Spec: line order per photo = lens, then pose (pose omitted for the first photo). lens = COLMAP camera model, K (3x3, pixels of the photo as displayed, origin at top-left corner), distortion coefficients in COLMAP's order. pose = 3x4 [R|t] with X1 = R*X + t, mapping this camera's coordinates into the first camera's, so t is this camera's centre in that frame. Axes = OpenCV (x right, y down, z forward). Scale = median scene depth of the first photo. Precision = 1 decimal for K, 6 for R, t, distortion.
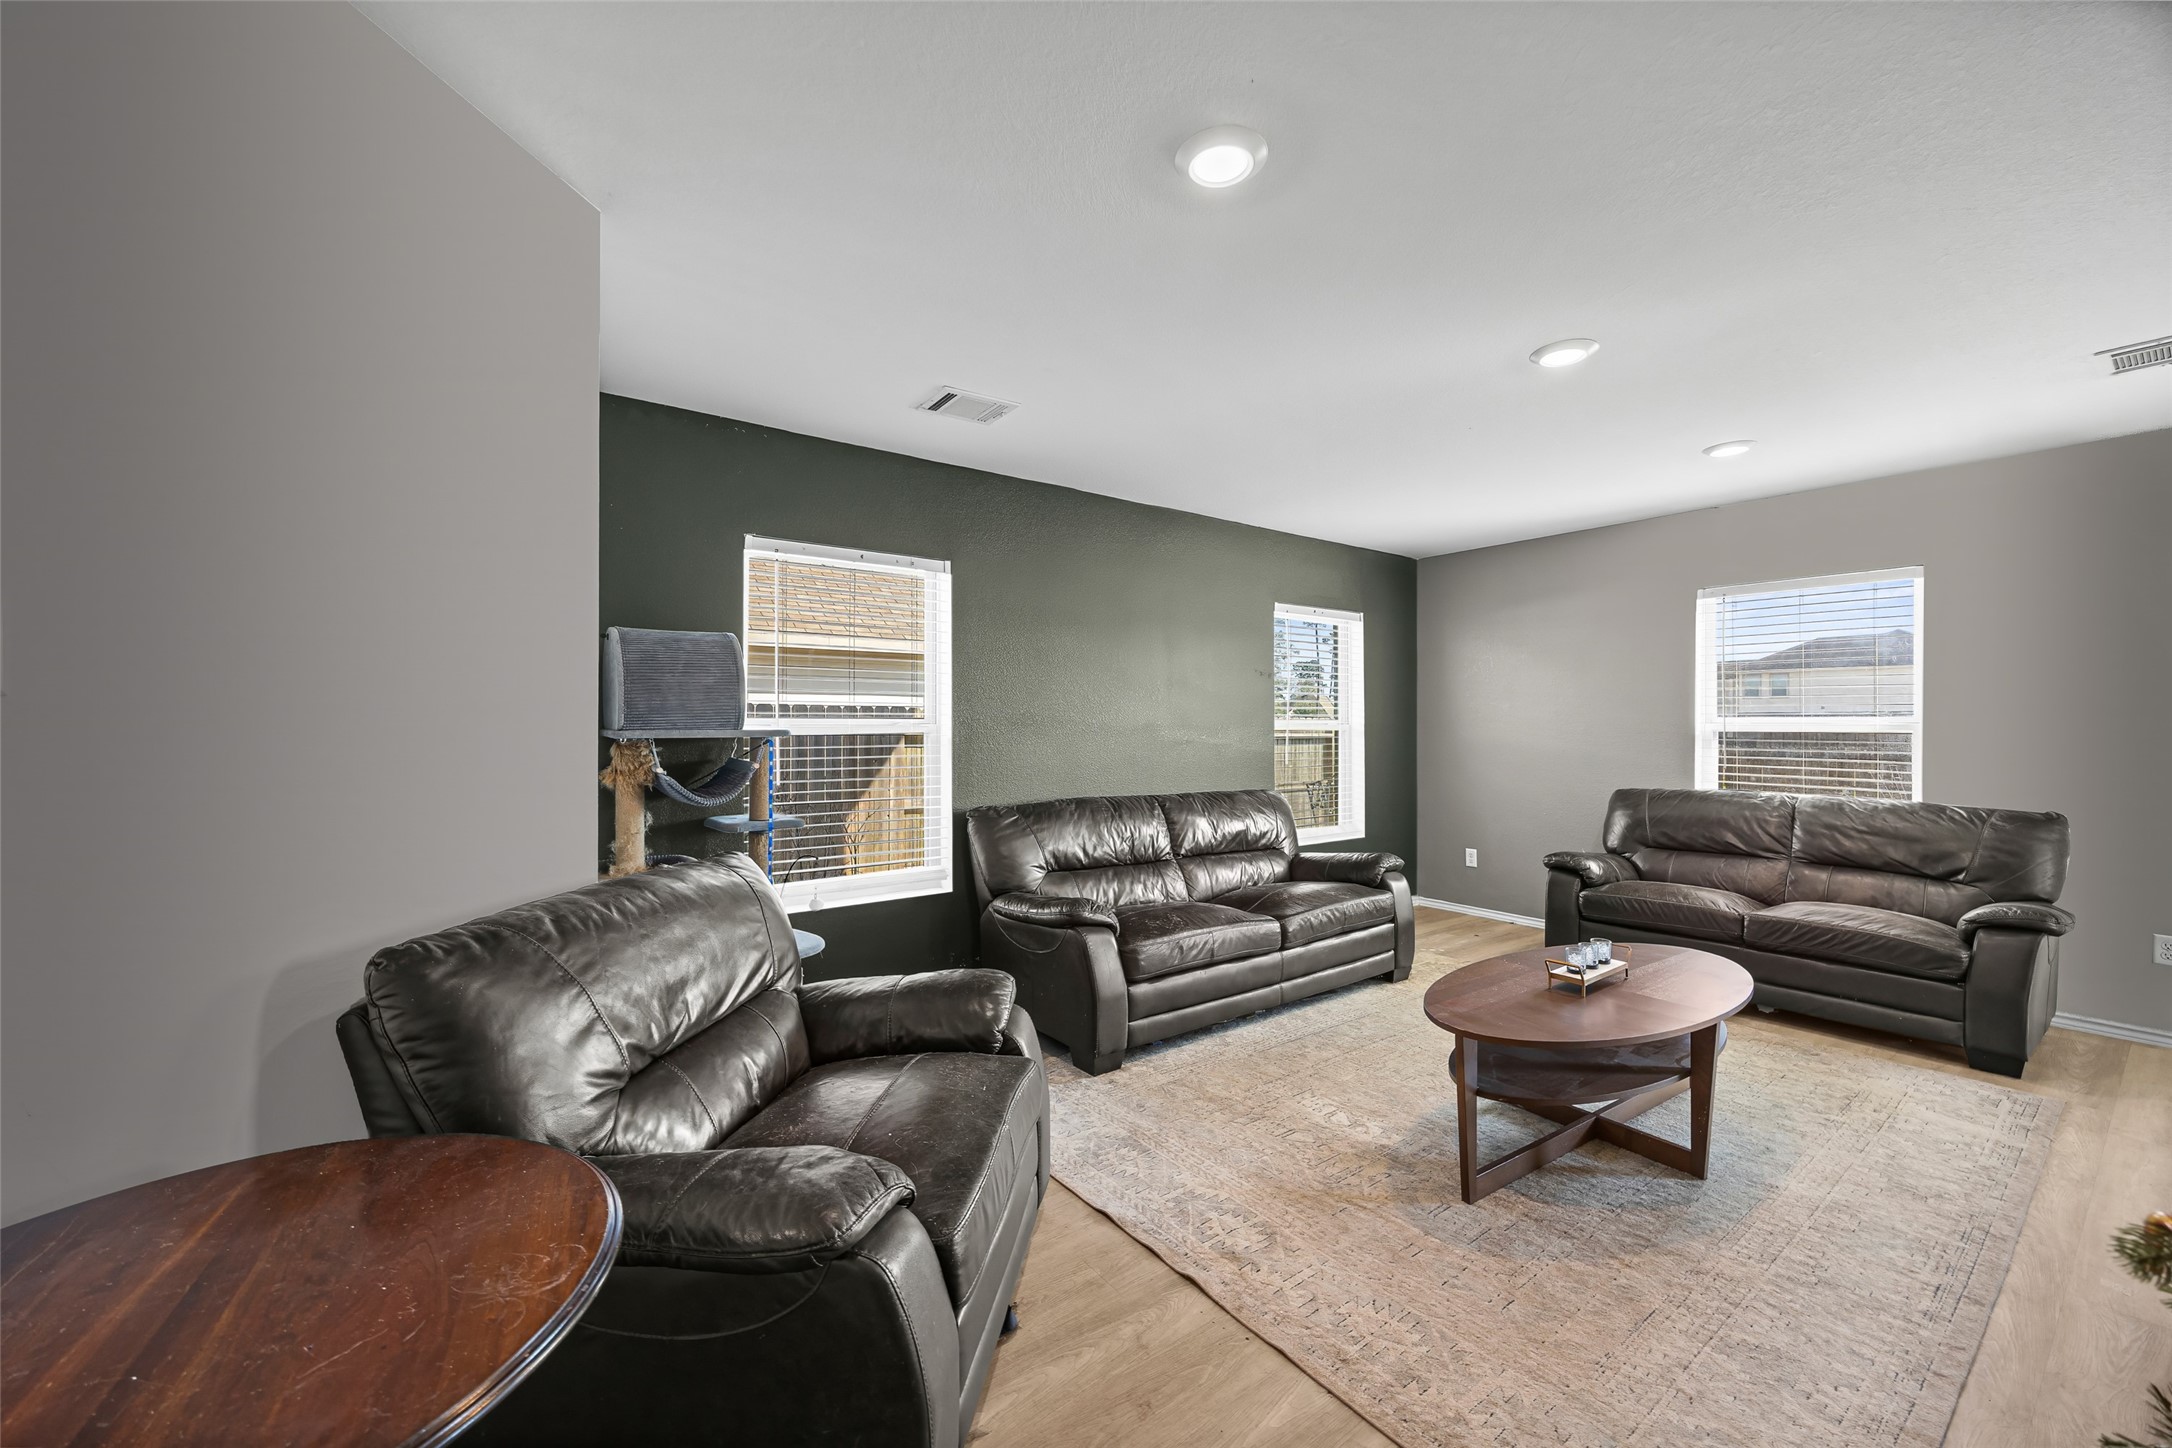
lens RADIAL K [[843.1, 0, 1086.0], [0, 843.1, 724.0], [0, 0, 1]] dist [-0.000109, 0.000151]
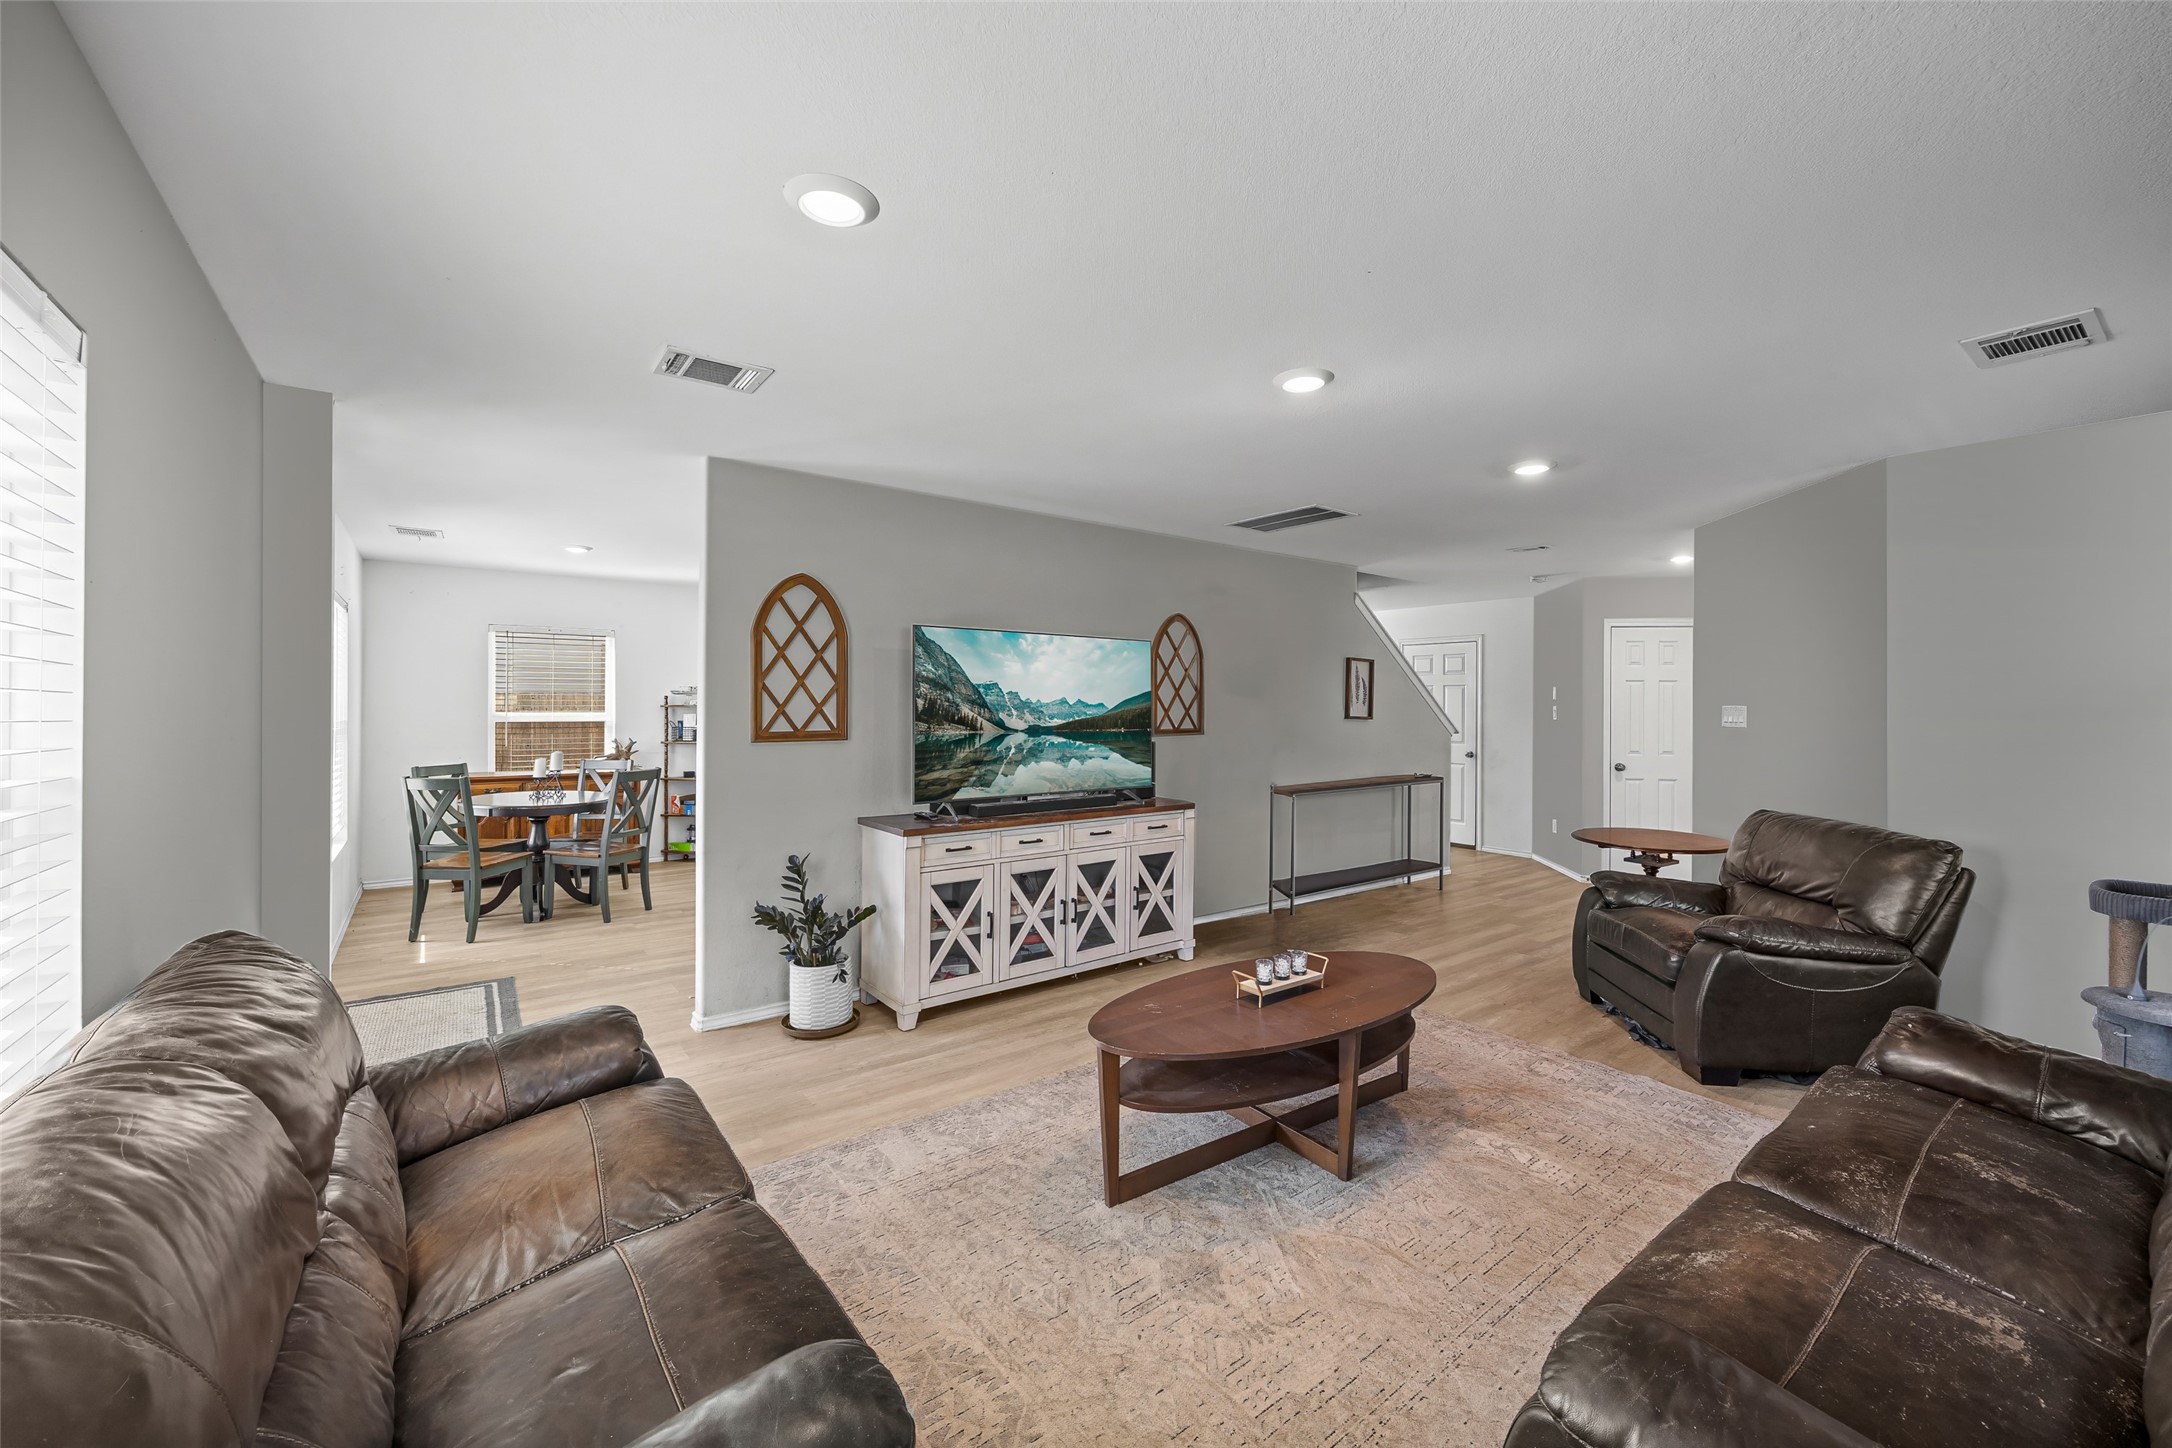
lens RADIAL K [[843.1, 0, 1086.0], [0, 843.1, 724.0], [0, 0, 1]] dist [-0.000109, 0.000151]
pose [[-0.999992, -0.003910, -0.000009, 0.891761], [-0.003910, 0.999881, 0.014908, -0.052876], [-0.000049, 0.014908, -0.999889, 2.171649]]
